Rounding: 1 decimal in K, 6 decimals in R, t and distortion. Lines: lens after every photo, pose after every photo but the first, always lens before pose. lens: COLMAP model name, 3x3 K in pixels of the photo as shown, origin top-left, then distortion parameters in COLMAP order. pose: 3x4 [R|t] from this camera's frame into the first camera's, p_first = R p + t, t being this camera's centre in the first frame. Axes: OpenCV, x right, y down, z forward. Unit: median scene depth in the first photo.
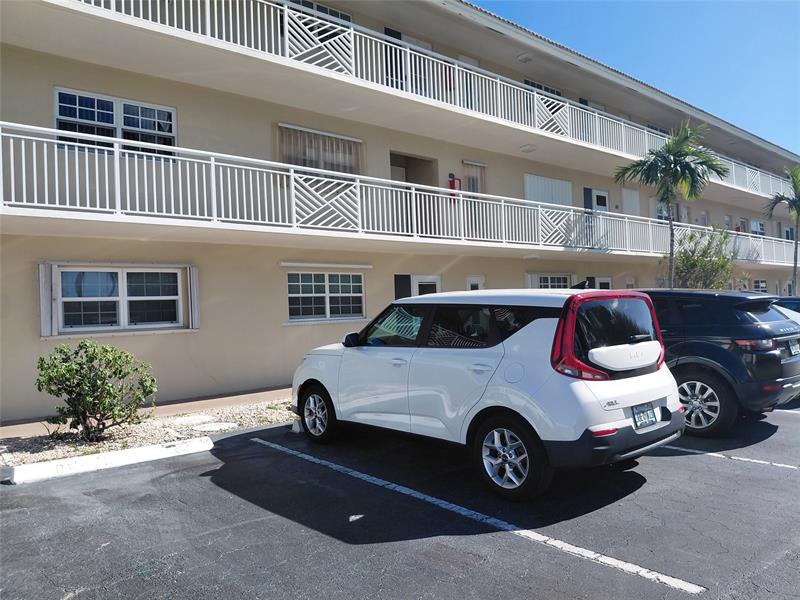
lens RADIAL K [[594.2, 0, 400.0], [0, 594.2, 300.0], [0, 0, 1]] dist [0.001974, -0.070347]
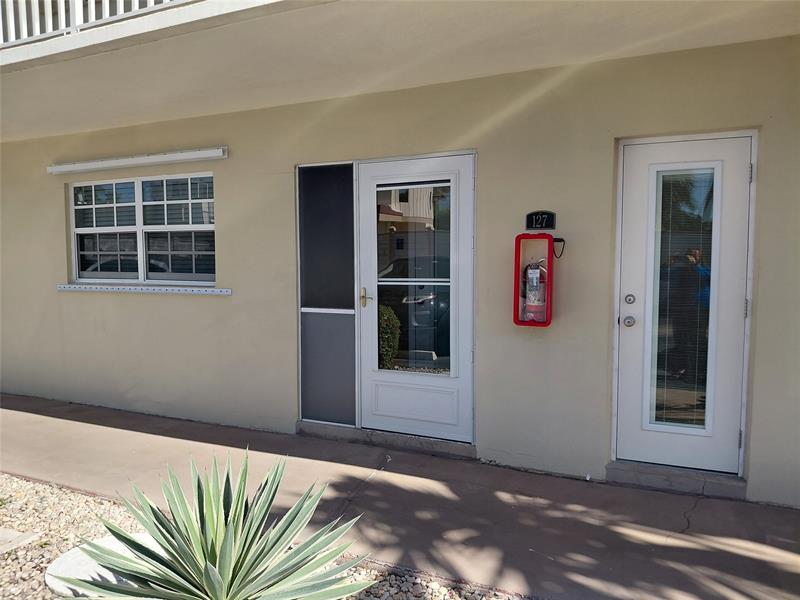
lens RADIAL K [[600.5, 0, 400.0], [0, 600.5, 300.0], [0, 0, 1]] dist [0.002571, -0.004501]
pose [[0.395896, 0.077197, -0.915045, 0.436985], [-0.015631, 0.996882, 0.077338, 0.008282], [0.918162, -0.016315, 0.395868, 1.165965]]
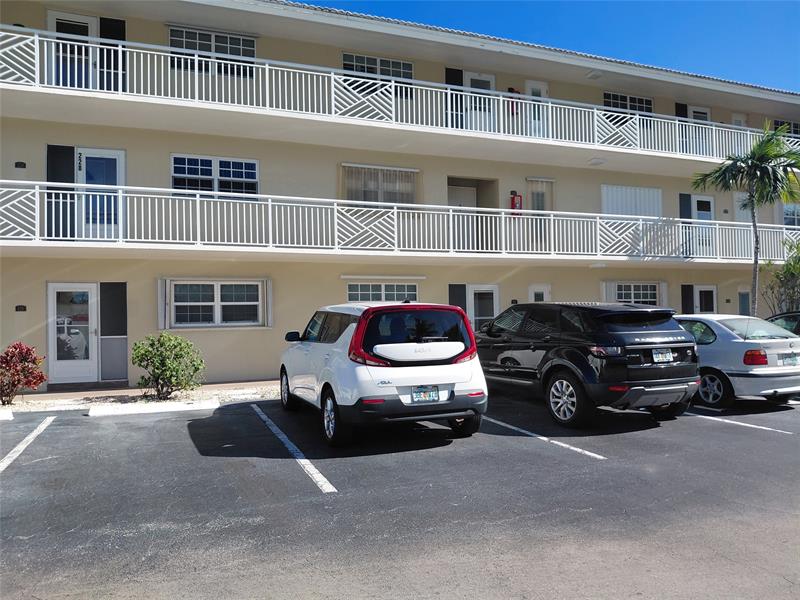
lens RADIAL K [[595.4, 0, 400.0], [0, 595.4, 300.0], [0, 0, 1]] dist [0.076044, -0.265957]
pose [[0.940820, 0.008299, -0.338805, 0.374210], [-0.010180, 0.999941, -0.003774, -0.009203], [0.338754, 0.007000, 0.940849, -0.149296]]
